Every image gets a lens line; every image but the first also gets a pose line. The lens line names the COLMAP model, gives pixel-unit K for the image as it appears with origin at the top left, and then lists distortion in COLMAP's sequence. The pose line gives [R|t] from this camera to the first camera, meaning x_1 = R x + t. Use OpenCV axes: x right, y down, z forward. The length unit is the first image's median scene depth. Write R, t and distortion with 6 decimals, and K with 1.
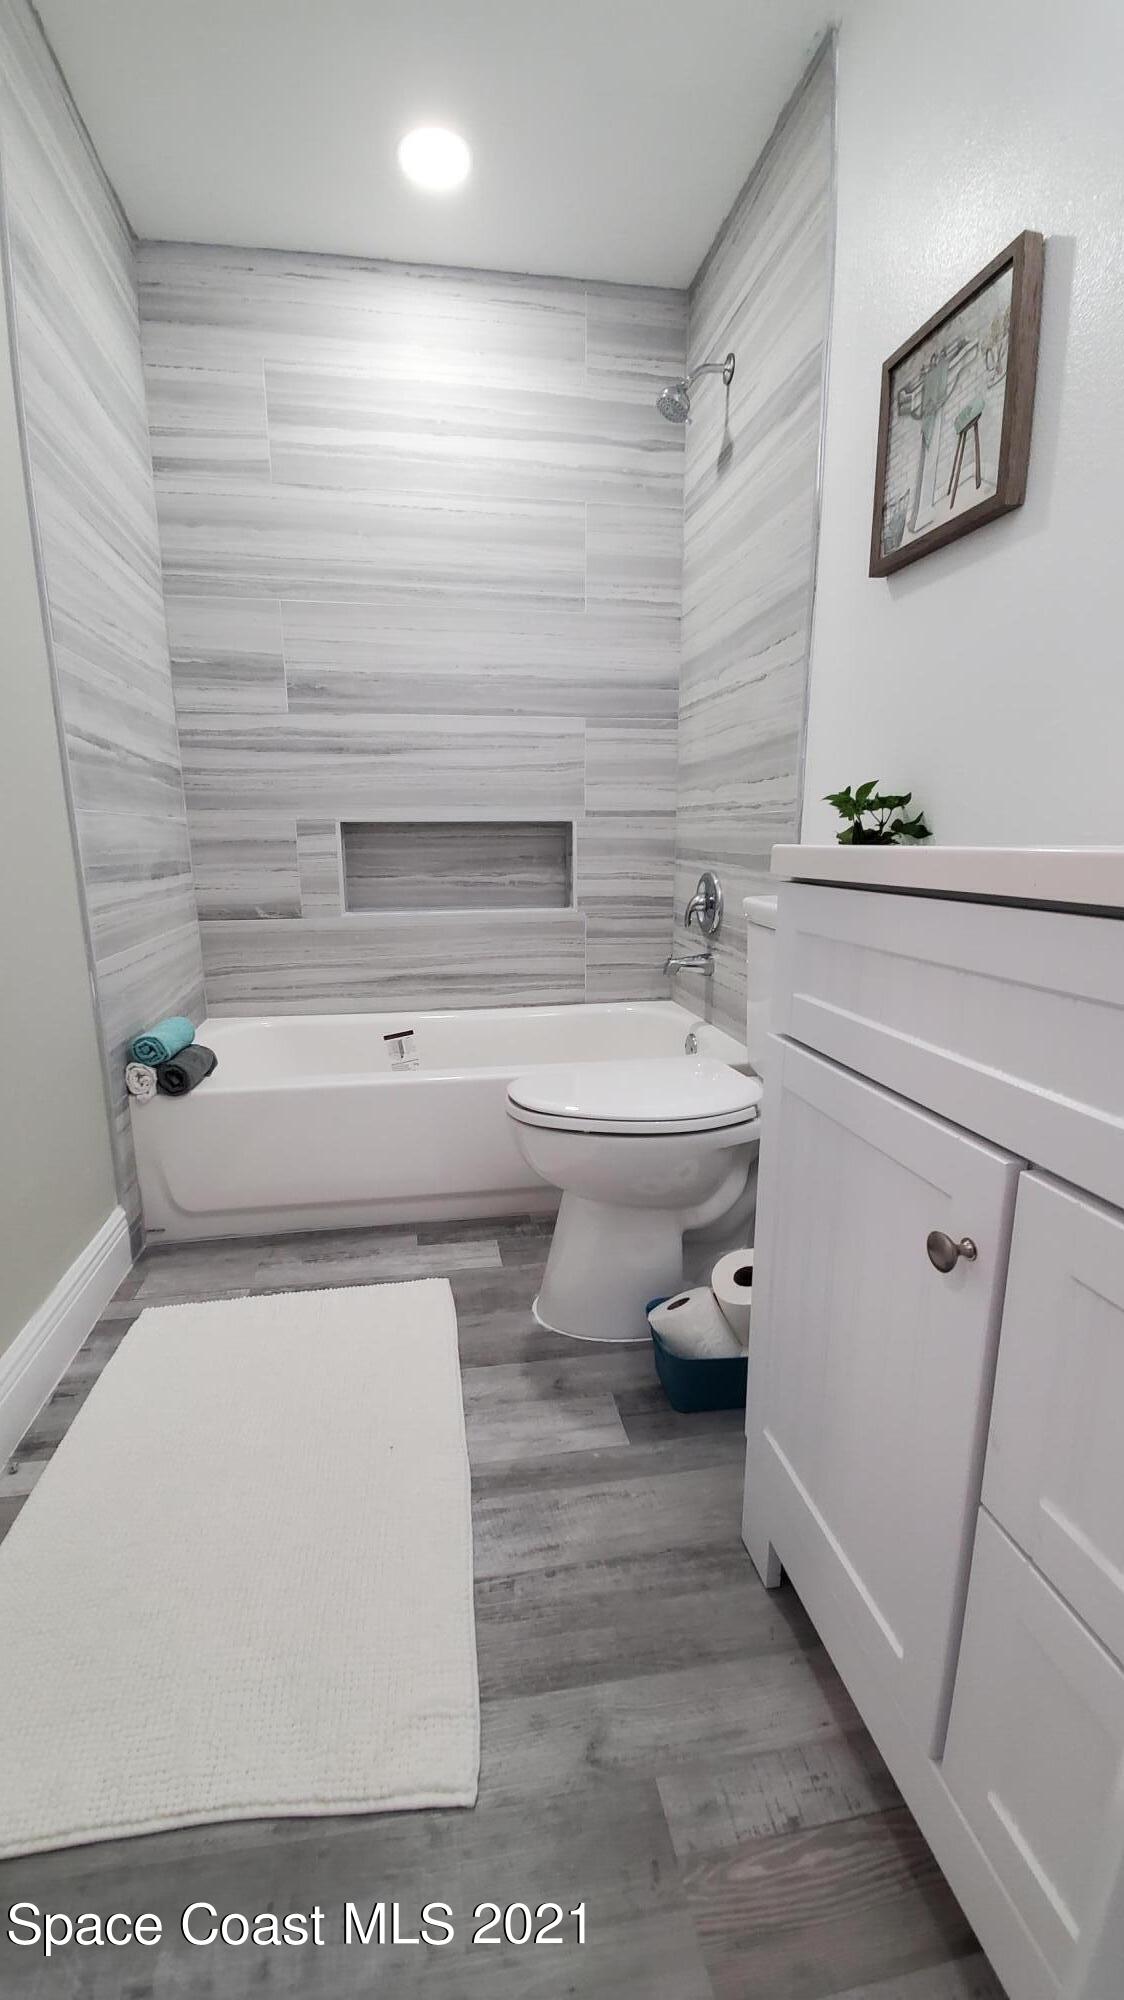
lens RADIAL K [[794.6, 0, 541.5], [0, 794.6, 1005.8], [0, 0, 1]] dist [0.015409, -0.017601]
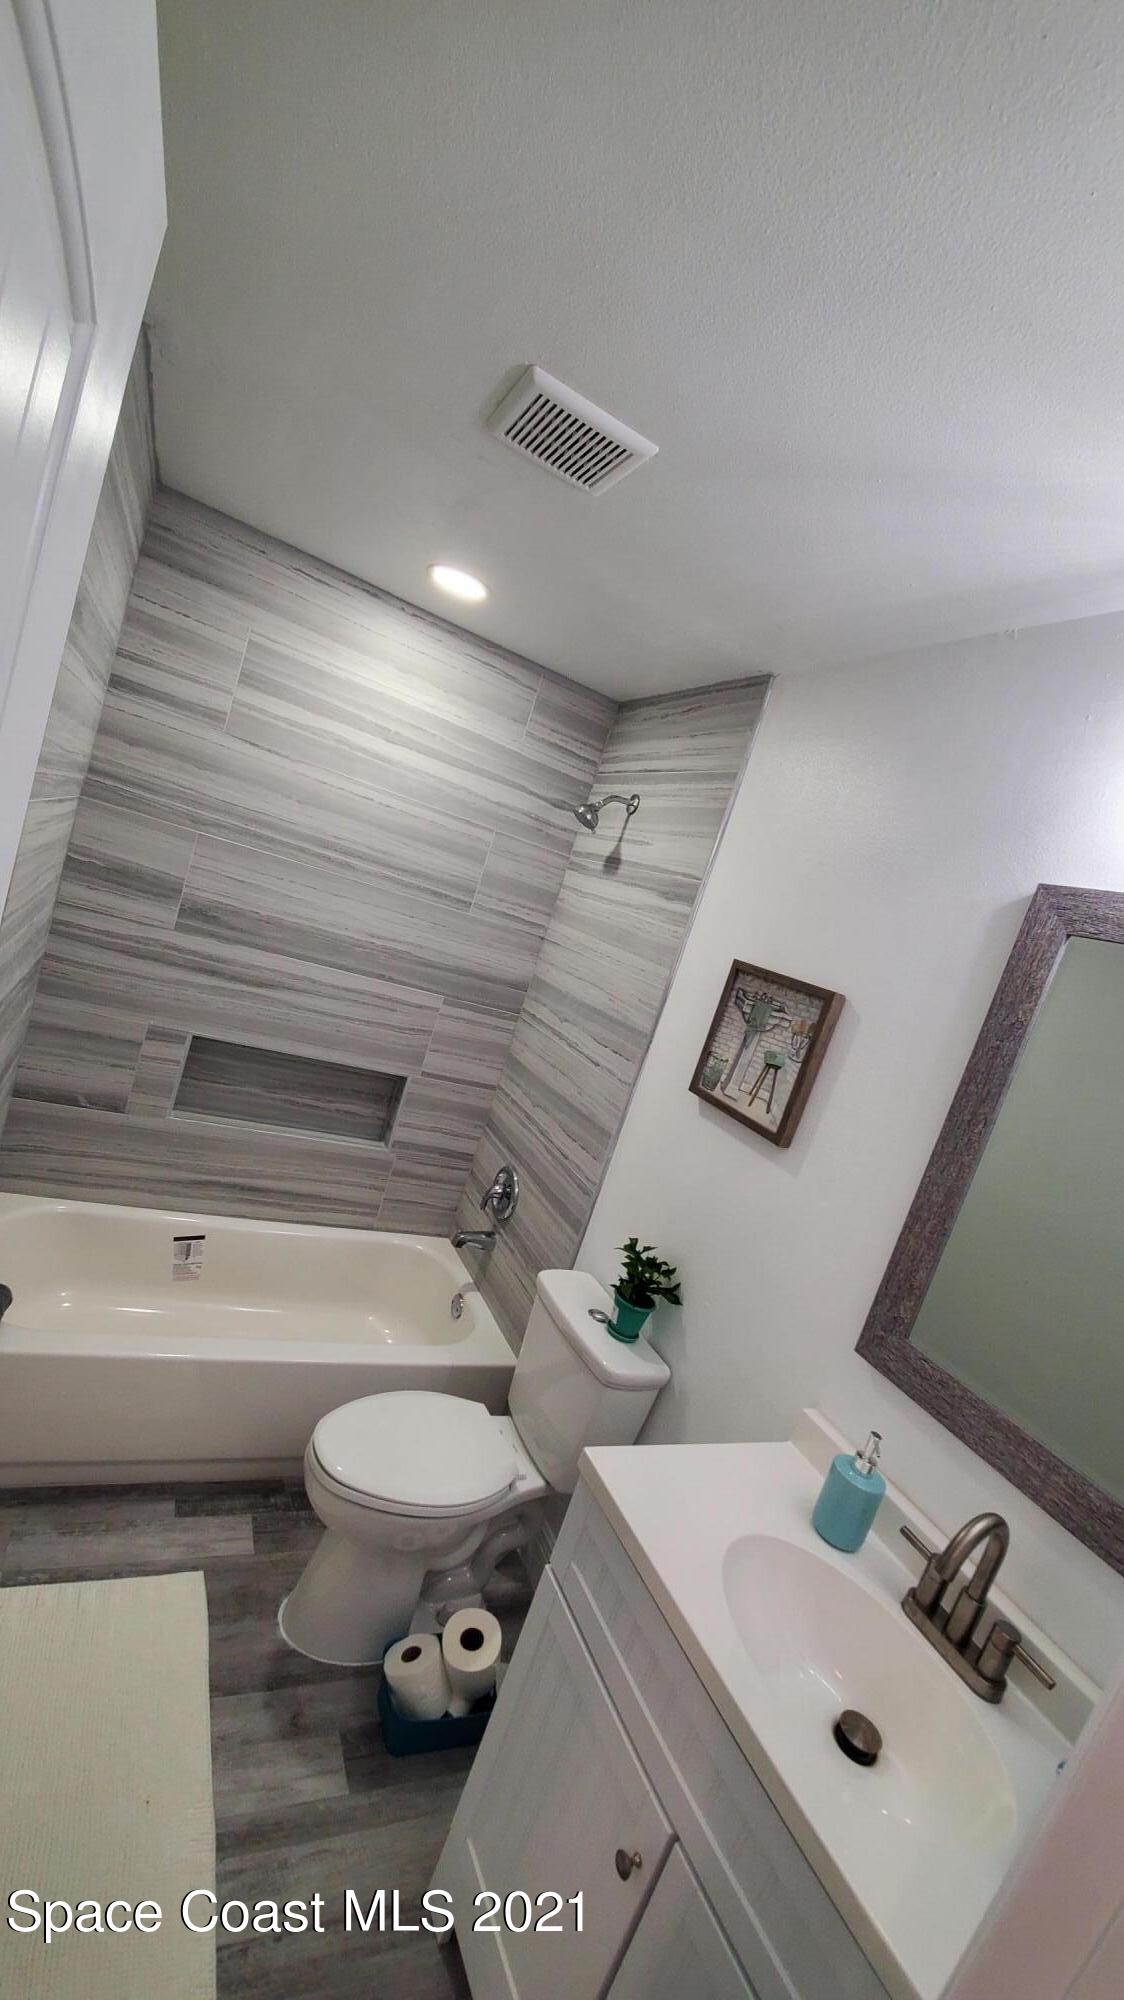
lens RADIAL K [[794.6, 0, 541.5], [0, 794.6, 1005.8], [0, 0, 1]] dist [0.015409, -0.017601]
pose [[0.917474, 0.267313, 0.294595, -0.167381], [-0.255941, 0.963599, -0.077270, -0.334753], [-0.304527, -0.004506, 0.952493, -0.139056]]
